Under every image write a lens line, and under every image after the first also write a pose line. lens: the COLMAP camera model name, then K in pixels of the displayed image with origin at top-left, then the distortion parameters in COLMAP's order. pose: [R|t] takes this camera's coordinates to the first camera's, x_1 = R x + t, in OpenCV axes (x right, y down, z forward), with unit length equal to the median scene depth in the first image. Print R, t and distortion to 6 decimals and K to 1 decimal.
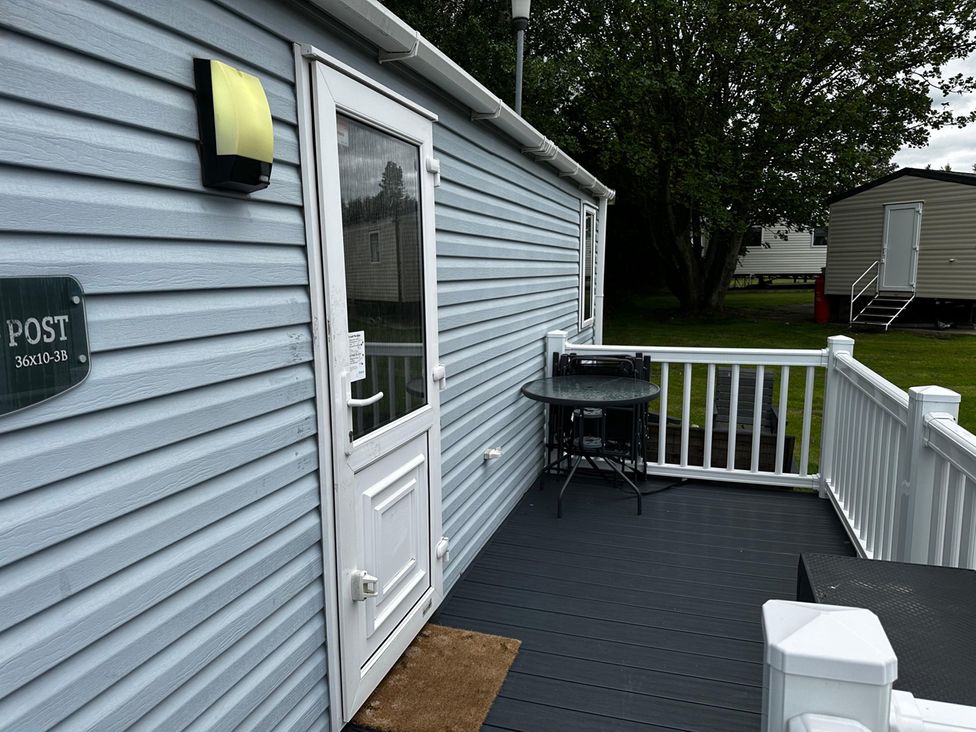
lens RADIAL K [[689.6, 0, 488.1], [0, 689.6, 371.0], [0, 0, 1]] dist [0.034557, 0.000215]
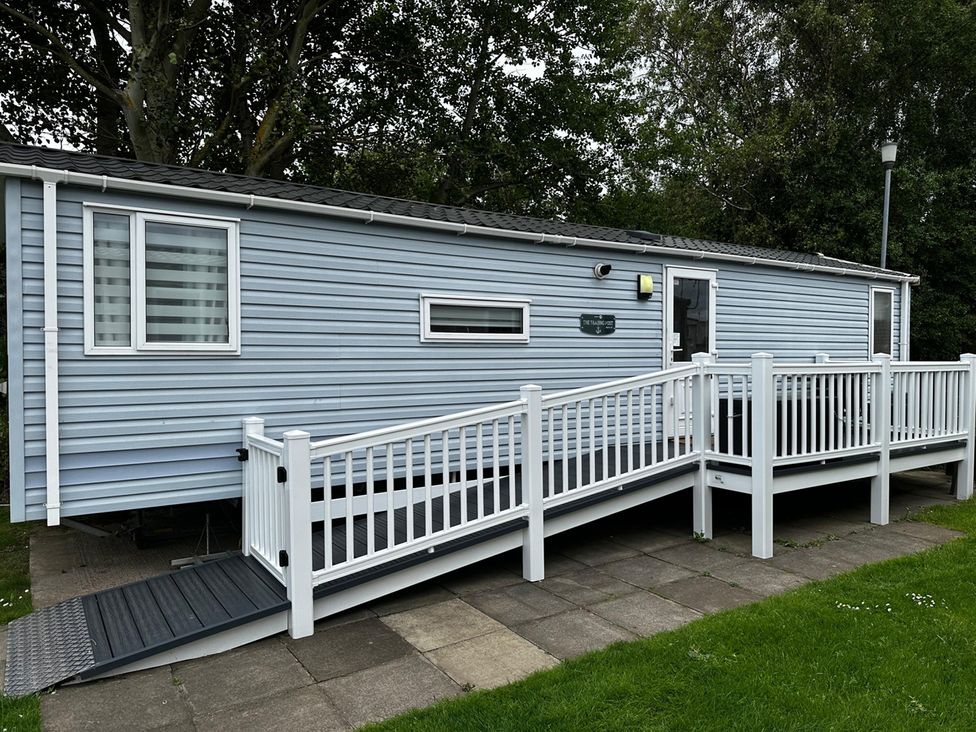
lens RADIAL K [[689.6, 0, 488.4], [0, 689.6, 367.7], [0, 0, 1]] dist [0.034557, 0.000215]
pose [[0.777576, 0.031114, -0.628019, 1.681886], [-0.100888, 0.992009, -0.075767, 0.630655], [0.620643, 0.122274, 0.774501, -3.067813]]
